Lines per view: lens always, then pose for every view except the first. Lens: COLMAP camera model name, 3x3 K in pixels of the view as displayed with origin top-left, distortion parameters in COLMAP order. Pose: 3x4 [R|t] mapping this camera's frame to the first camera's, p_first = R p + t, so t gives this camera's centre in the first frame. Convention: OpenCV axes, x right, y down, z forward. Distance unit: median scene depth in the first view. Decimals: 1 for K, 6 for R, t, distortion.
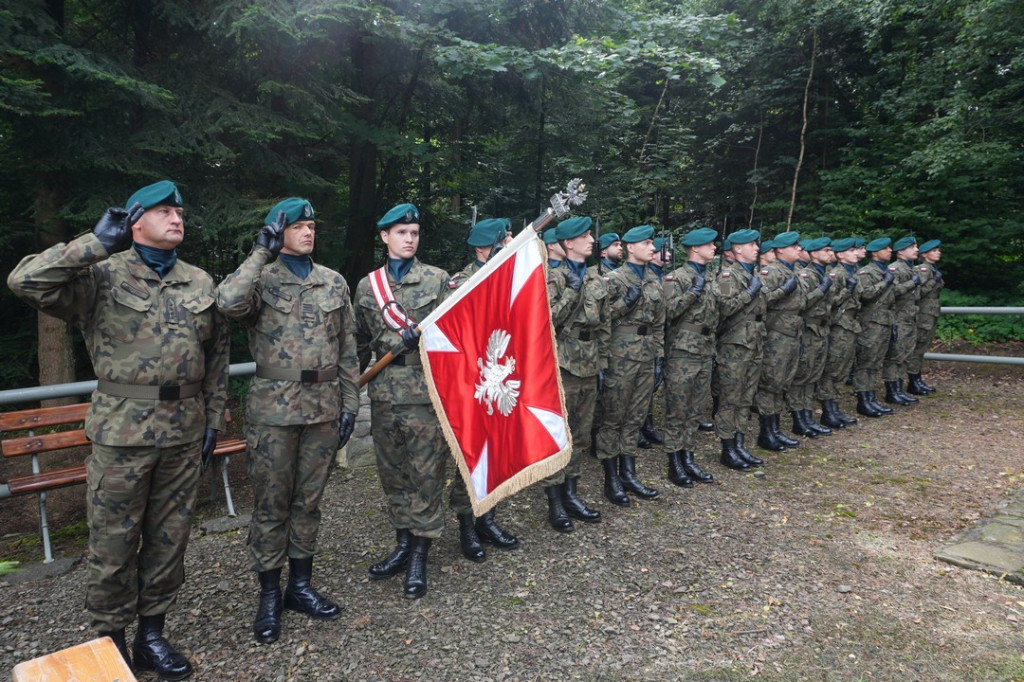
lens RADIAL K [[669.7, 0, 514.0], [0, 669.7, 335.9], [0, 0, 1]] dist [-0.011171, -0.005746]
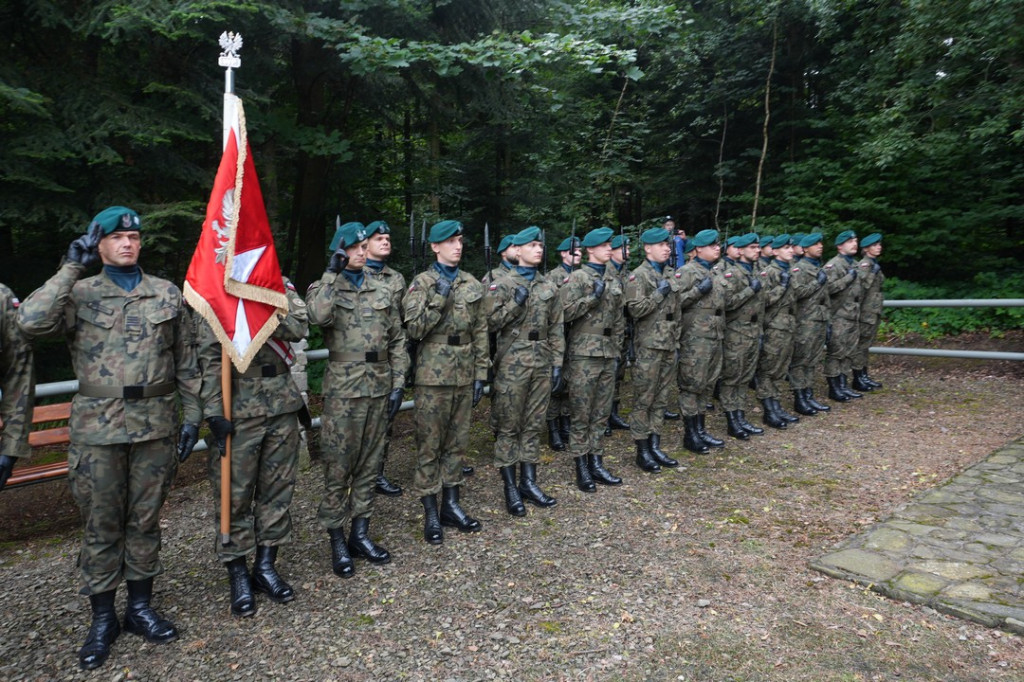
lens RADIAL K [[669.7, 0, 514.6], [0, 669.7, 338.4], [0, 0, 1]] dist [-0.011171, -0.005746]
pose [[0.999876, -0.015035, 0.004584, 0.153551], [0.014983, 0.999827, 0.010994, -0.012894], [-0.004748, -0.010924, 0.999929, 0.025149]]
